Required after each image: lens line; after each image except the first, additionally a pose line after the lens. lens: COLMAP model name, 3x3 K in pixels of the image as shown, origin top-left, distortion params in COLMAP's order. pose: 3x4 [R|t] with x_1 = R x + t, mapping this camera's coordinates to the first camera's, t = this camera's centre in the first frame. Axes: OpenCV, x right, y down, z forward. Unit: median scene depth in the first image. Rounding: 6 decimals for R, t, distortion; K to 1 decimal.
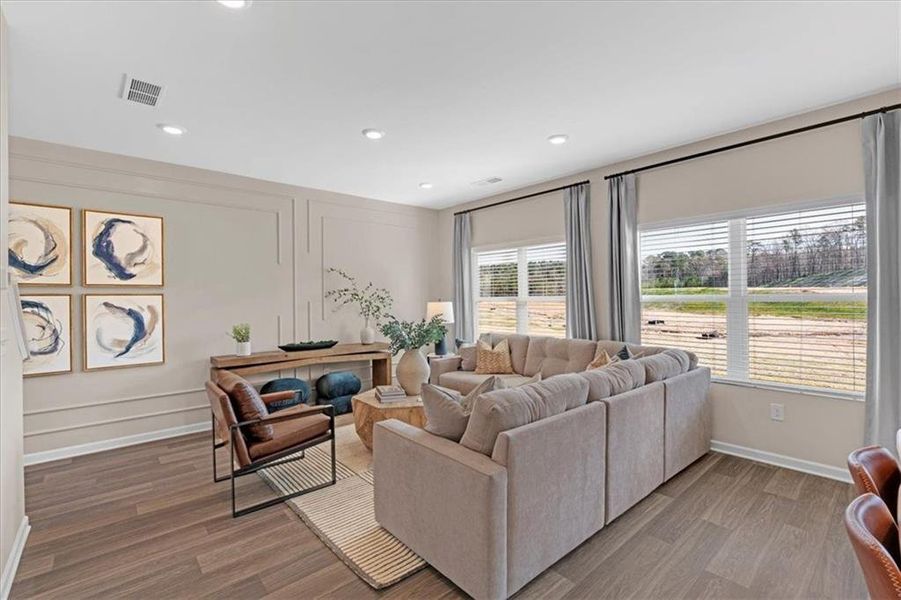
lens RADIAL K [[401.7, 0, 453.1], [0, 401.7, 298.1], [0, 0, 1]] dist [-0.010465, 0.000280]
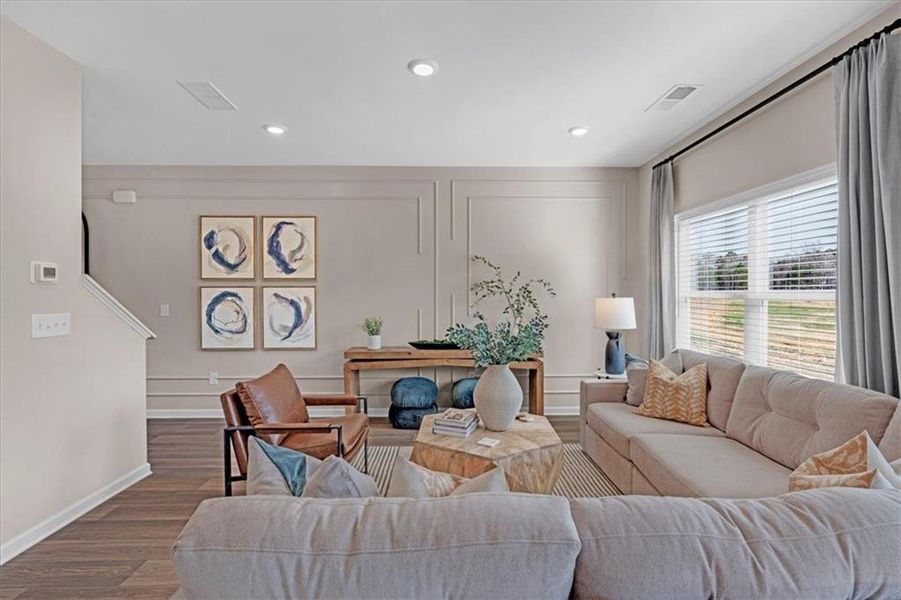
lens RADIAL K [[401.7, 0, 453.1], [0, 401.7, 298.1], [0, 0, 1]] dist [-0.010465, 0.000280]
pose [[0.763518, 0.017224, -0.645556, 0.290020], [-0.006537, 0.999799, 0.018944, -0.001152], [0.645753, -0.010244, 0.763478, 0.419761]]
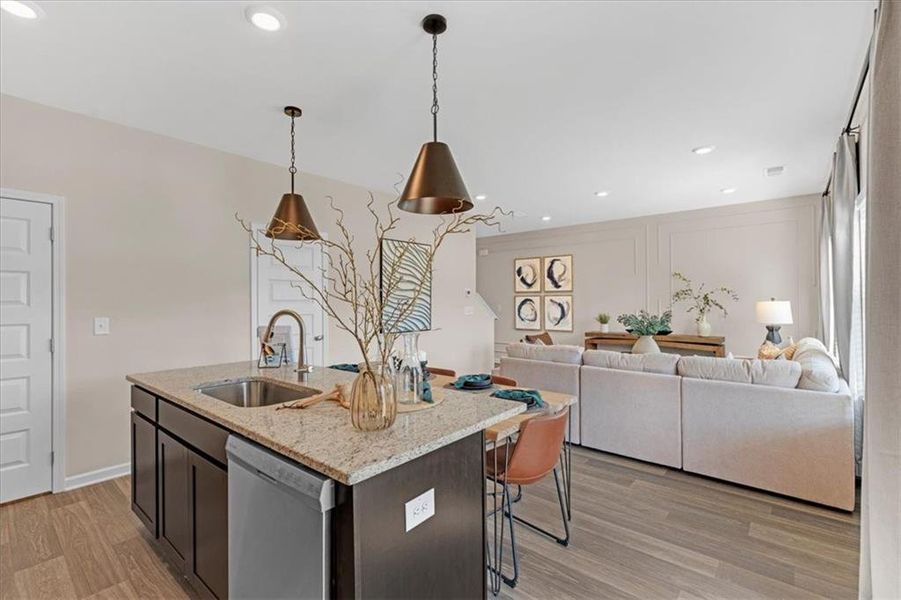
lens RADIAL K [[401.7, 0, 453.1], [0, 401.7, 298.1], [0, 0, 1]] dist [-0.010465, 0.000280]
pose [[0.141874, 0.003986, -0.989877, 1.133320], [0.006250, 0.999968, 0.004923, -0.009555], [0.989865, -0.006885, 0.141844, 0.177080]]
